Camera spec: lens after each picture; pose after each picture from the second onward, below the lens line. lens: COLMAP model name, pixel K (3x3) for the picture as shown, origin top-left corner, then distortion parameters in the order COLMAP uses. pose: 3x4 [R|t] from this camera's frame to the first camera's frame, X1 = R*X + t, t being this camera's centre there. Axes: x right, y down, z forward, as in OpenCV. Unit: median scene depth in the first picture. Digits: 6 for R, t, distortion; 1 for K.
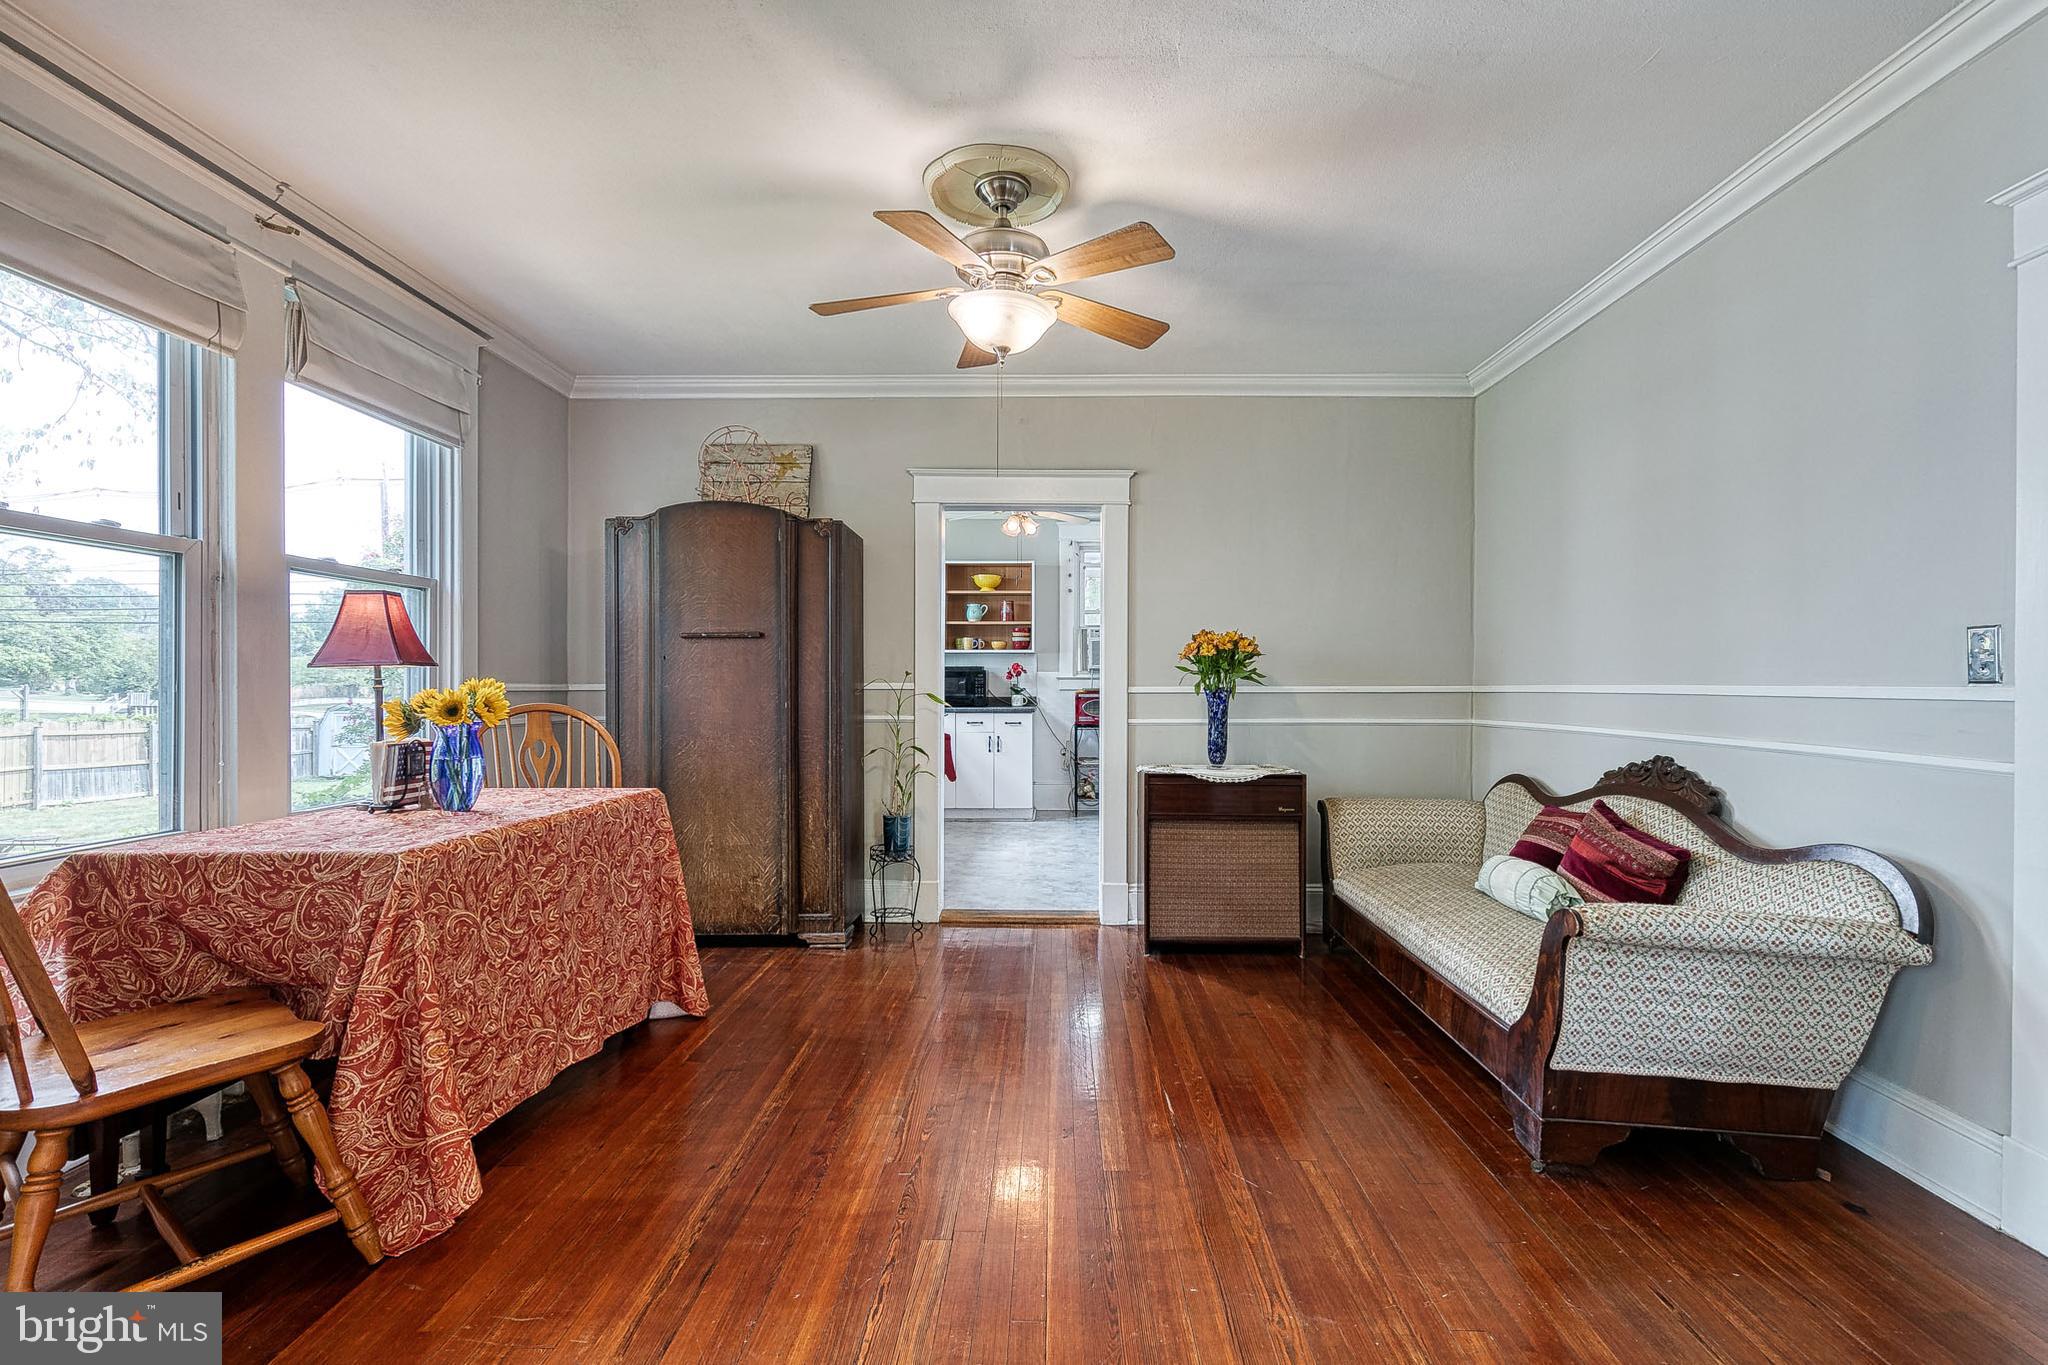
lens RADIAL K [[933.0, 0, 1041.1], [0, 933.0, 690.5], [0, 0, 1]] dist [0.004889, -0.000419]
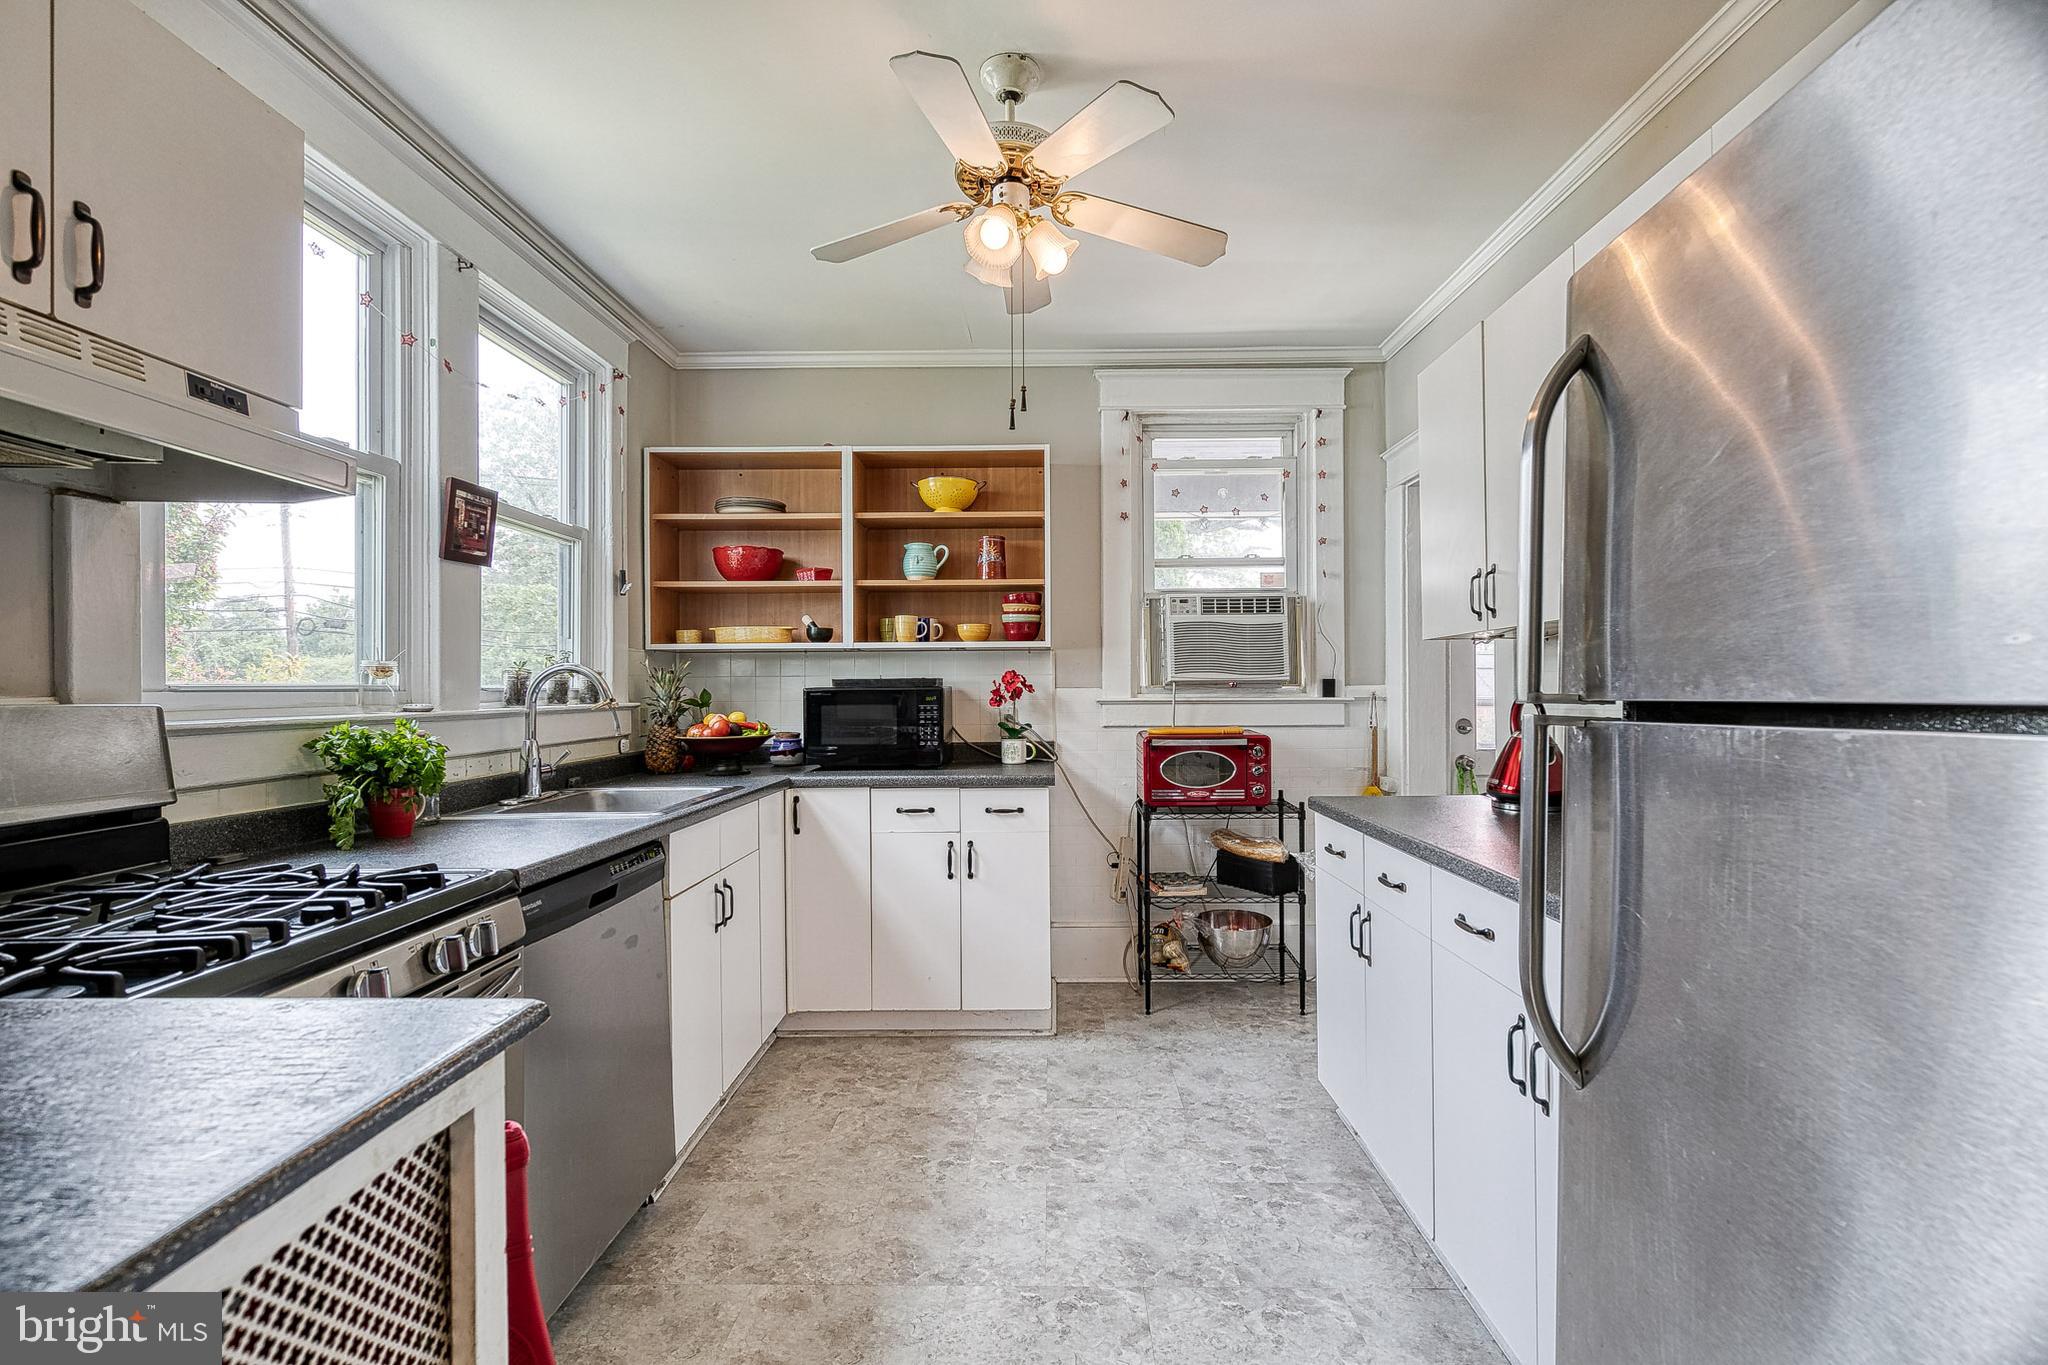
lens RADIAL K [[924.4, 0, 1036.3], [0, 924.4, 684.9], [0, 0, 1]] dist [0.014197, -0.000268]
pose [[0.999981, -0.005587, 0.002586, -0.039495], [0.005620, 0.999902, -0.012794, -0.041513], [-0.002514, 0.012808, 0.999915, 1.390969]]
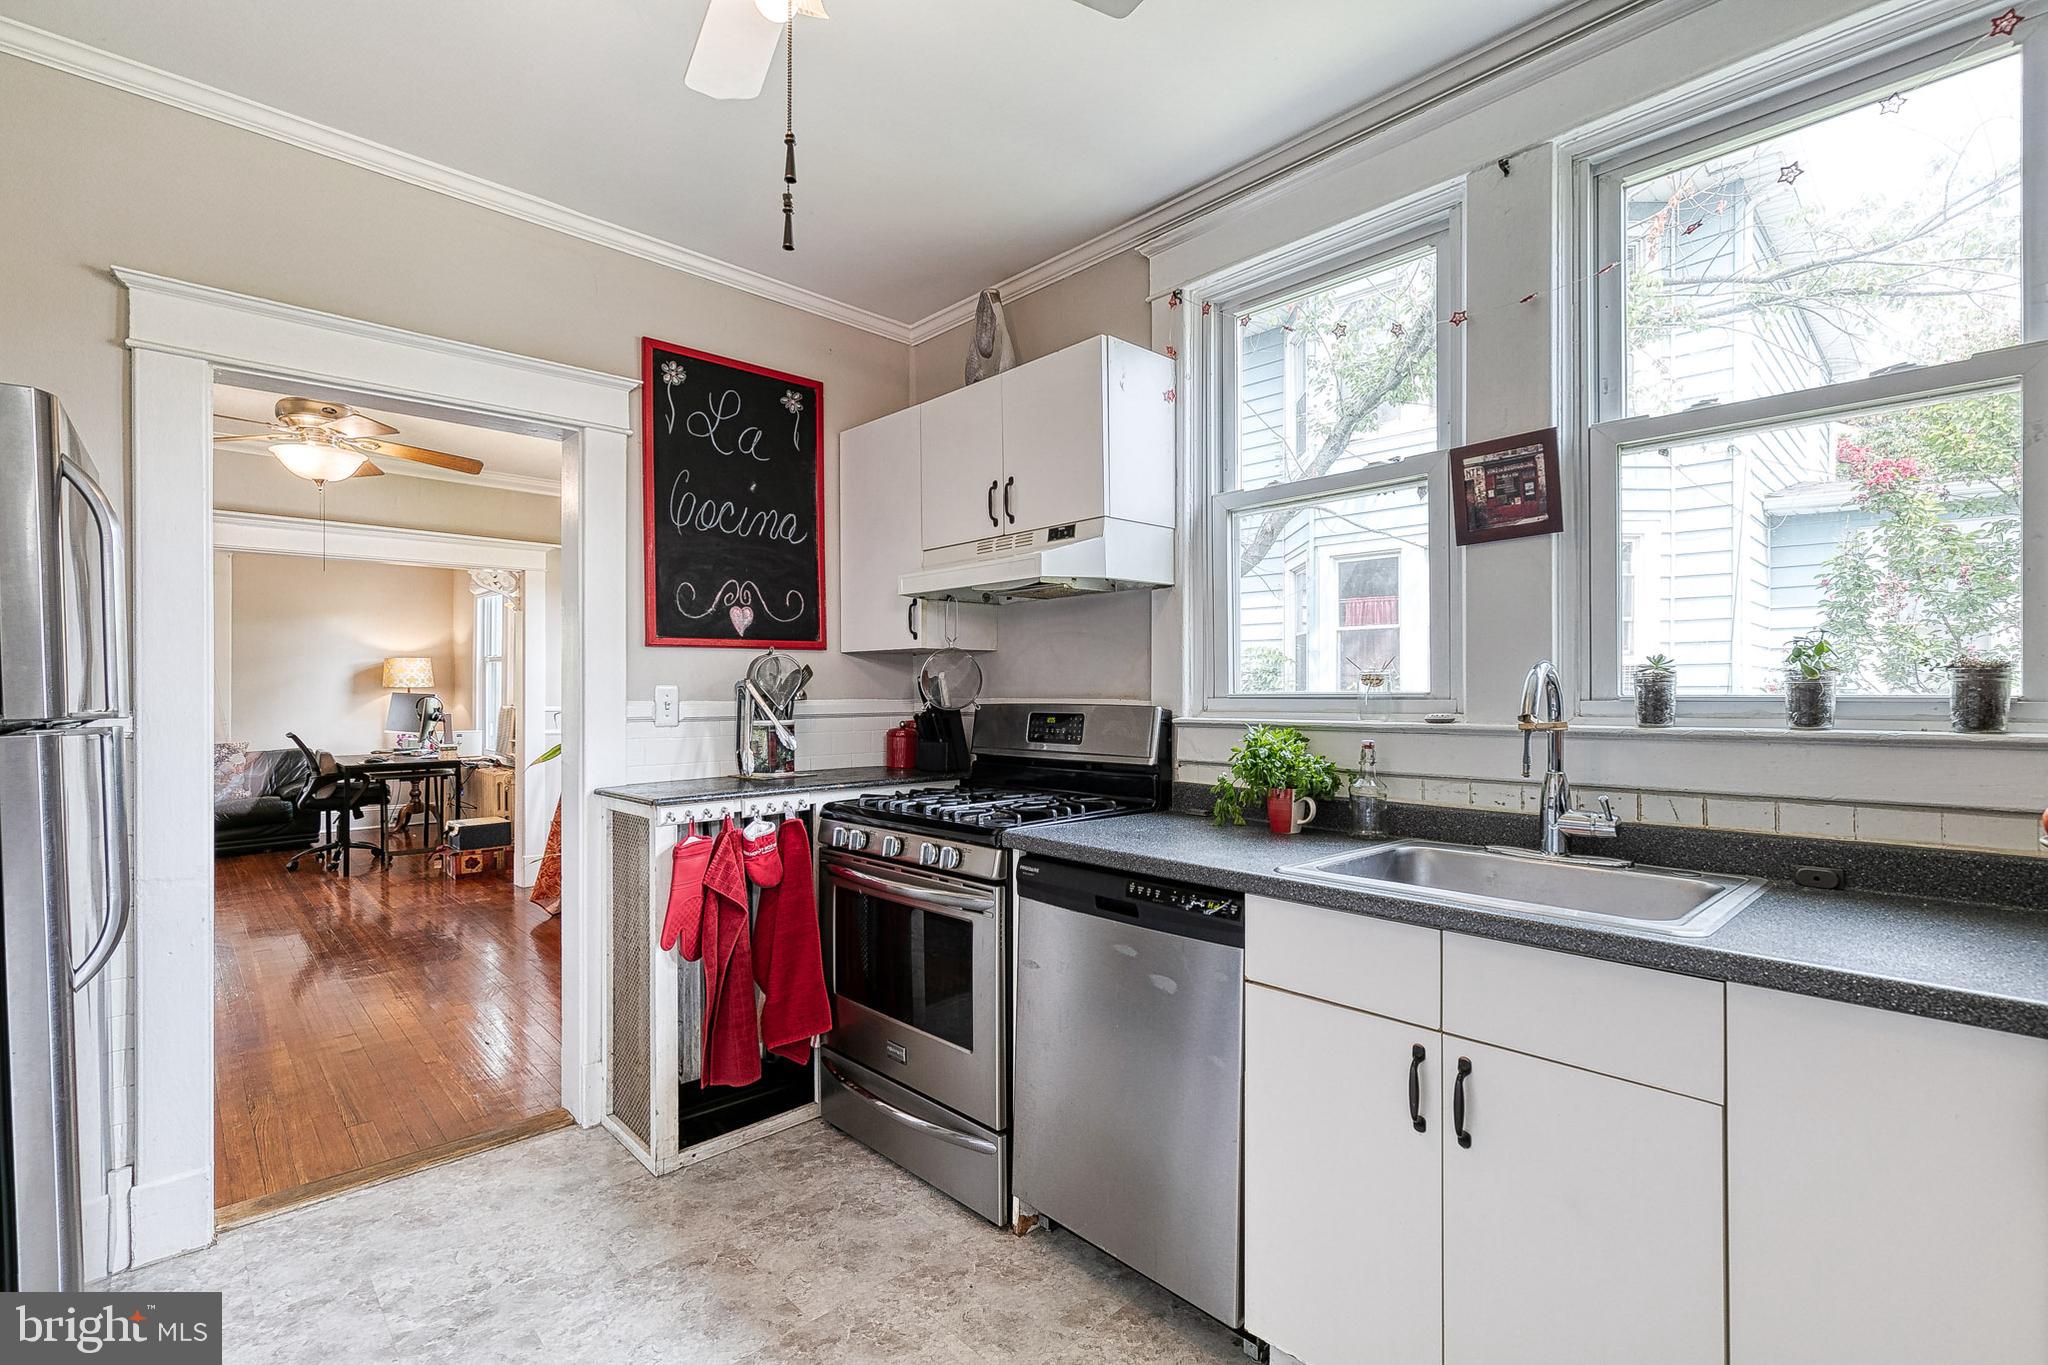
lens RADIAL K [[917.6, 0, 1024.0], [0, 917.6, 682.5], [0, 0, 1]] dist [-0.000408, -0.000302]
pose [[-0.720657, -0.005641, -0.693269, 0.141840], [-0.004164, 0.999984, -0.003808, -0.057287], [0.693280, 0.000143, -0.720669, 2.399431]]
